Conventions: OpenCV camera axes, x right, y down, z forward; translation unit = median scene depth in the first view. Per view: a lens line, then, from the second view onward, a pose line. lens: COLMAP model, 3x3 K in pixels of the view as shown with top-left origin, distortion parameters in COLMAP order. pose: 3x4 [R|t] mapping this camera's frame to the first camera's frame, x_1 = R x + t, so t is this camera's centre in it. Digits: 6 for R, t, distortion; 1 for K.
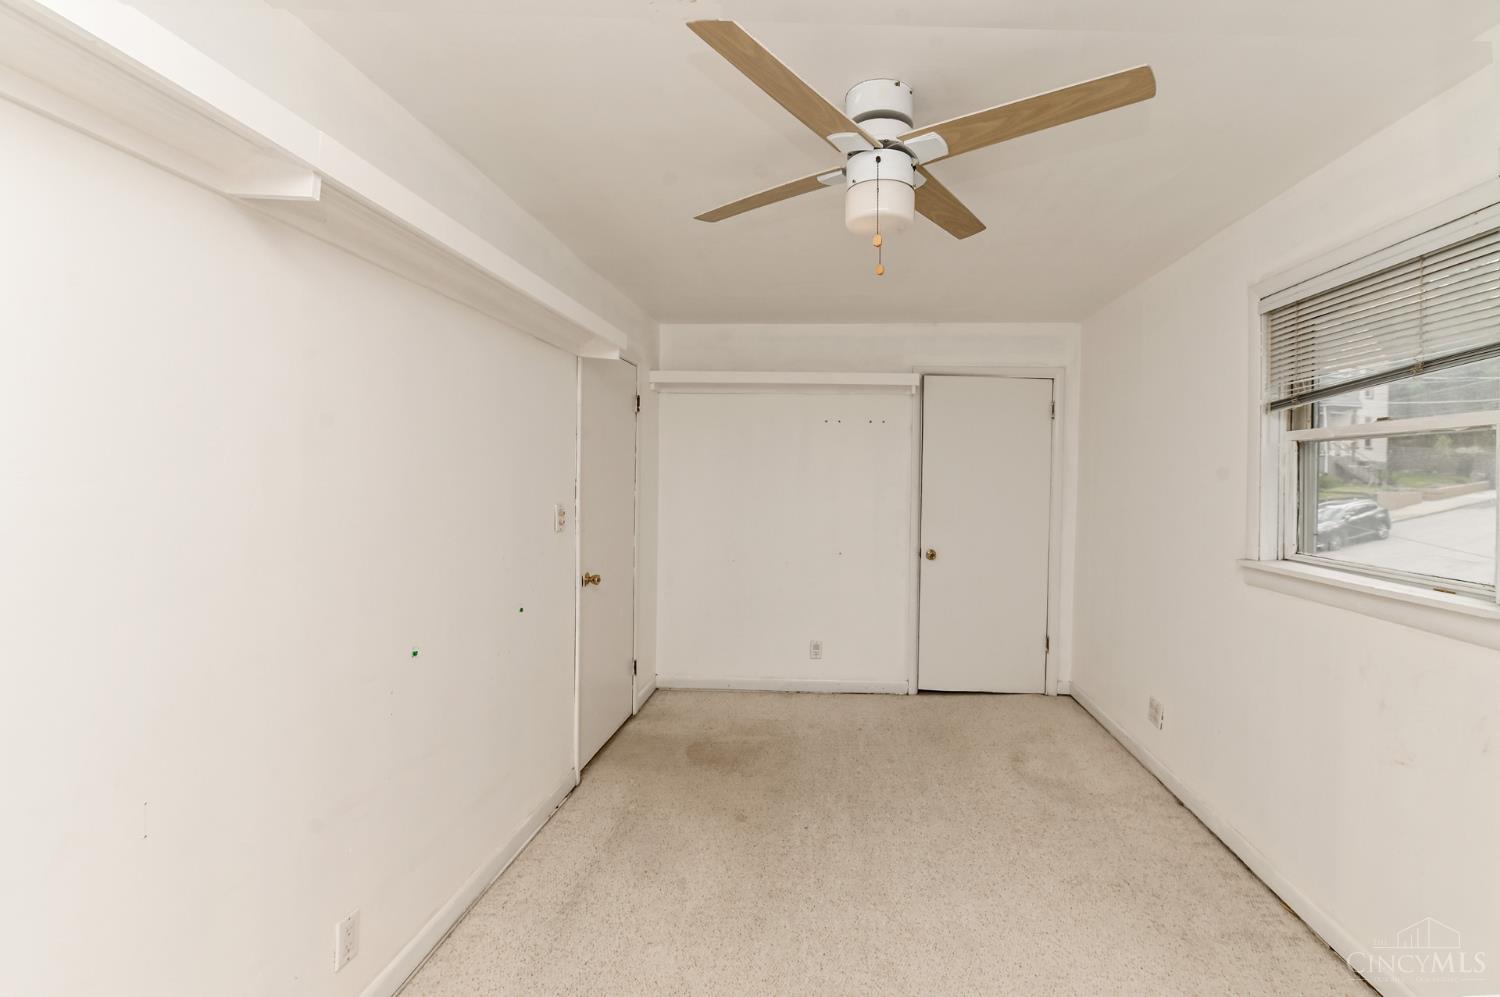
lens RADIAL K [[671.5, 0, 812.8], [0, 671.5, 480.1], [0, 0, 1]] dist [0.000015, -0.013518]
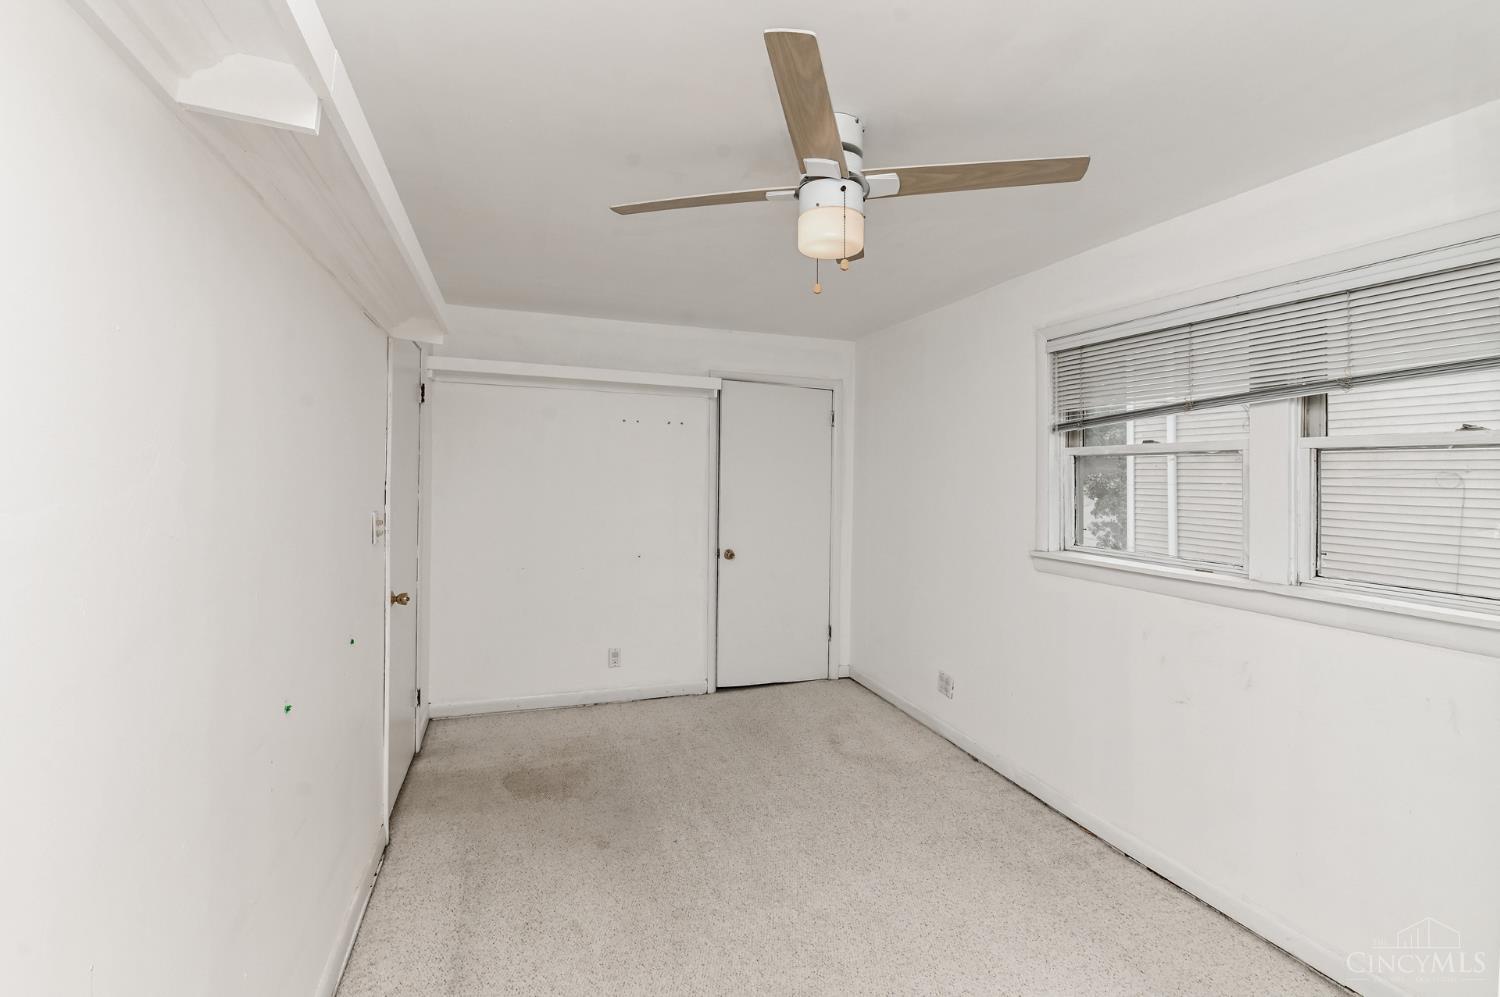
lens RADIAL K [[670.4, 0, 763.3], [0, 670.4, 466.4], [0, 0, 1]] dist [0.000872, -0.011944]
pose [[0.927293, 0.013019, 0.374111, -0.237893], [-0.007185, 0.999830, -0.016985, -0.009956], [-0.374268, 0.013062, 0.927228, 0.038209]]
